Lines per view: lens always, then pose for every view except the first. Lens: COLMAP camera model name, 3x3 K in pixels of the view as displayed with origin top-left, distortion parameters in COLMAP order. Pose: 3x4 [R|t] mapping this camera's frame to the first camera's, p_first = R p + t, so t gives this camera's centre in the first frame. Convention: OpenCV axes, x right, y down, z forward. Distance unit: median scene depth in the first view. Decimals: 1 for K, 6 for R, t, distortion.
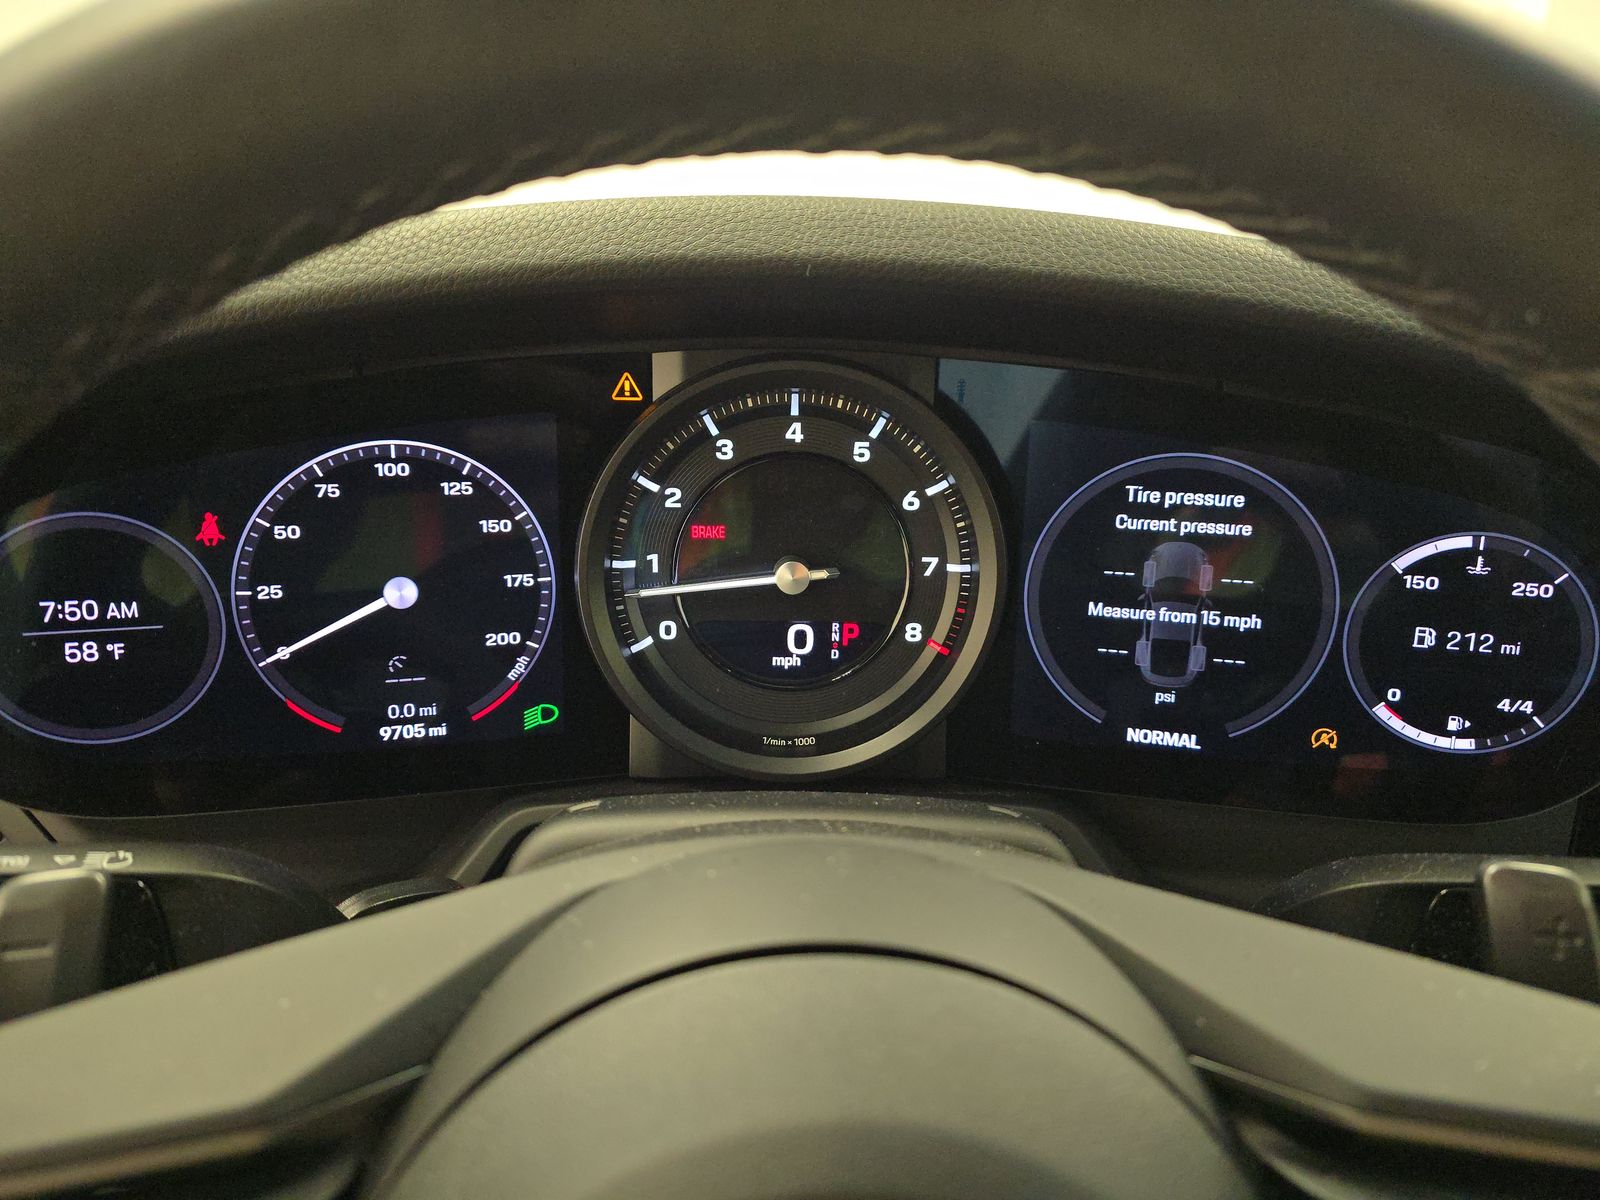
lens RADIAL K [[1074.6, 0, 800.0], [0, 1074.6, 600.0], [0, 0, 1]] dist [0.069491, -0.092835]
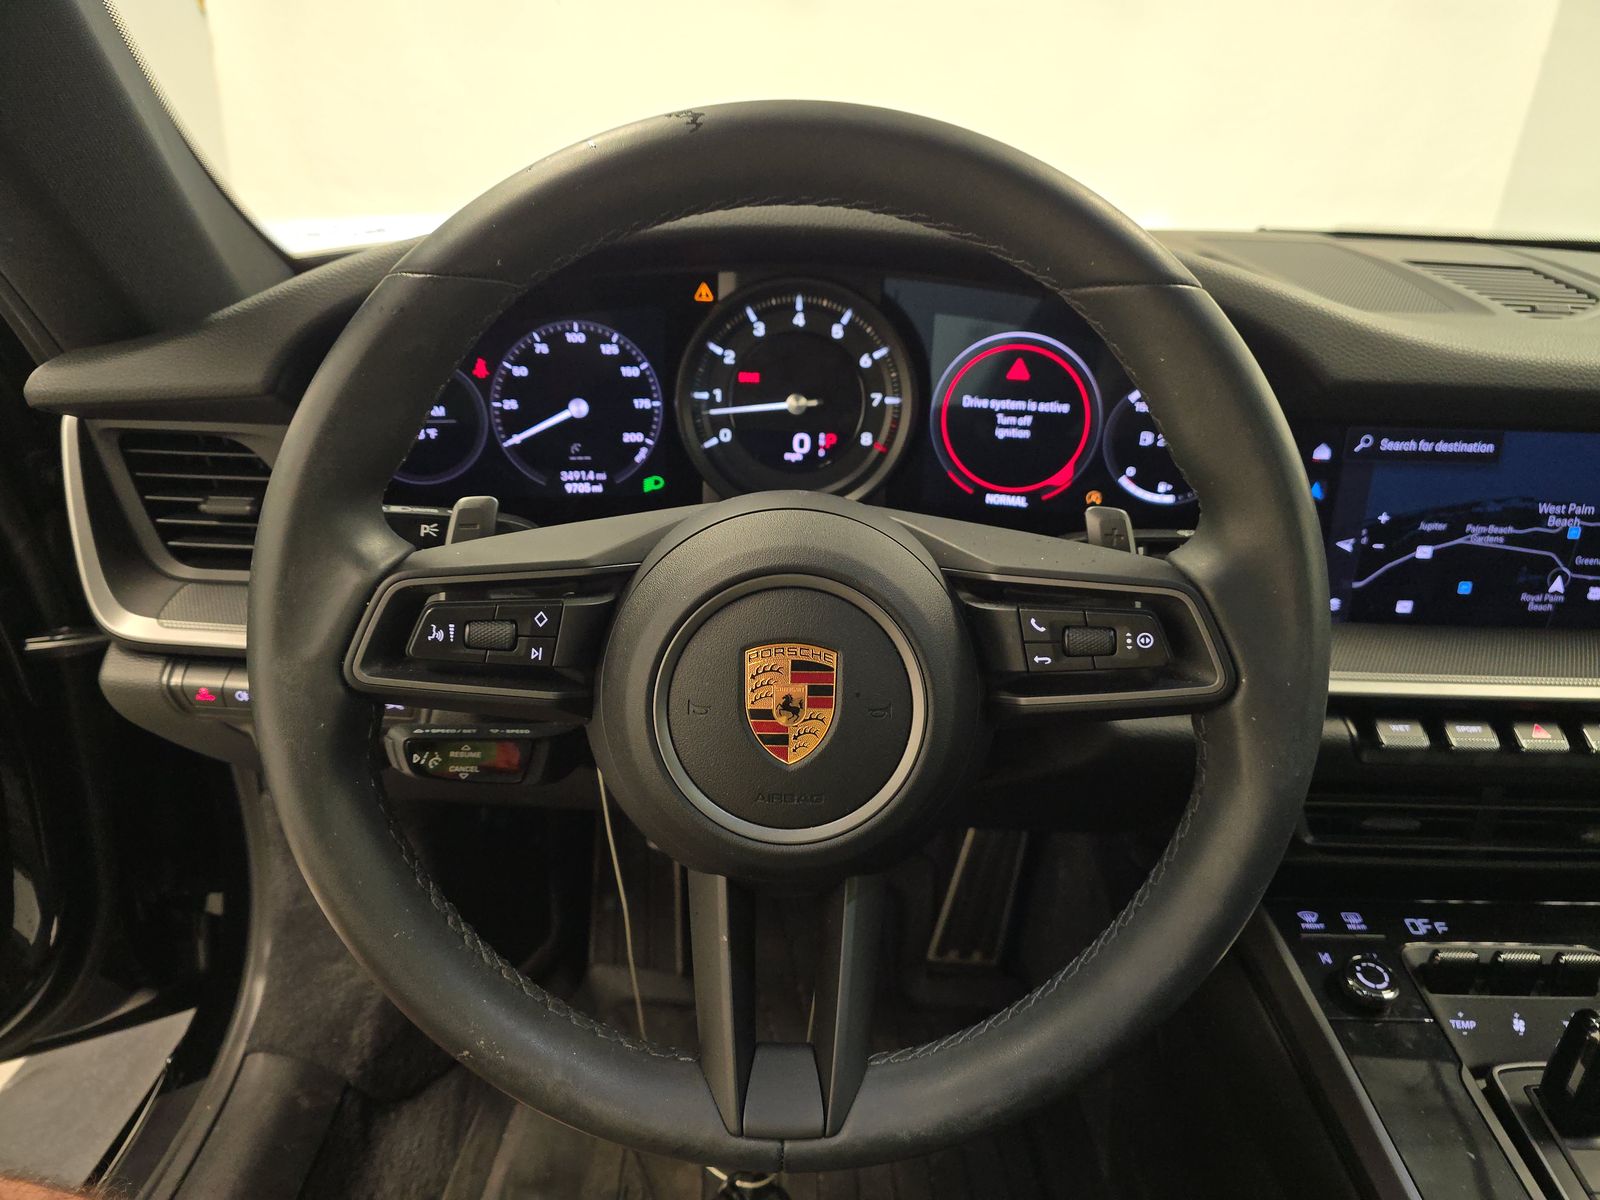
lens RADIAL K [[1074.6, 0, 800.0], [0, 1074.6, 600.0], [0, 0, 1]] dist [0.069491, -0.092835]
pose [[0.998505, 0.021832, -0.050117, 0.093815], [-0.018420, 0.997545, 0.067567, 0.178773], [0.051469, -0.066543, 0.996455, -0.771474]]
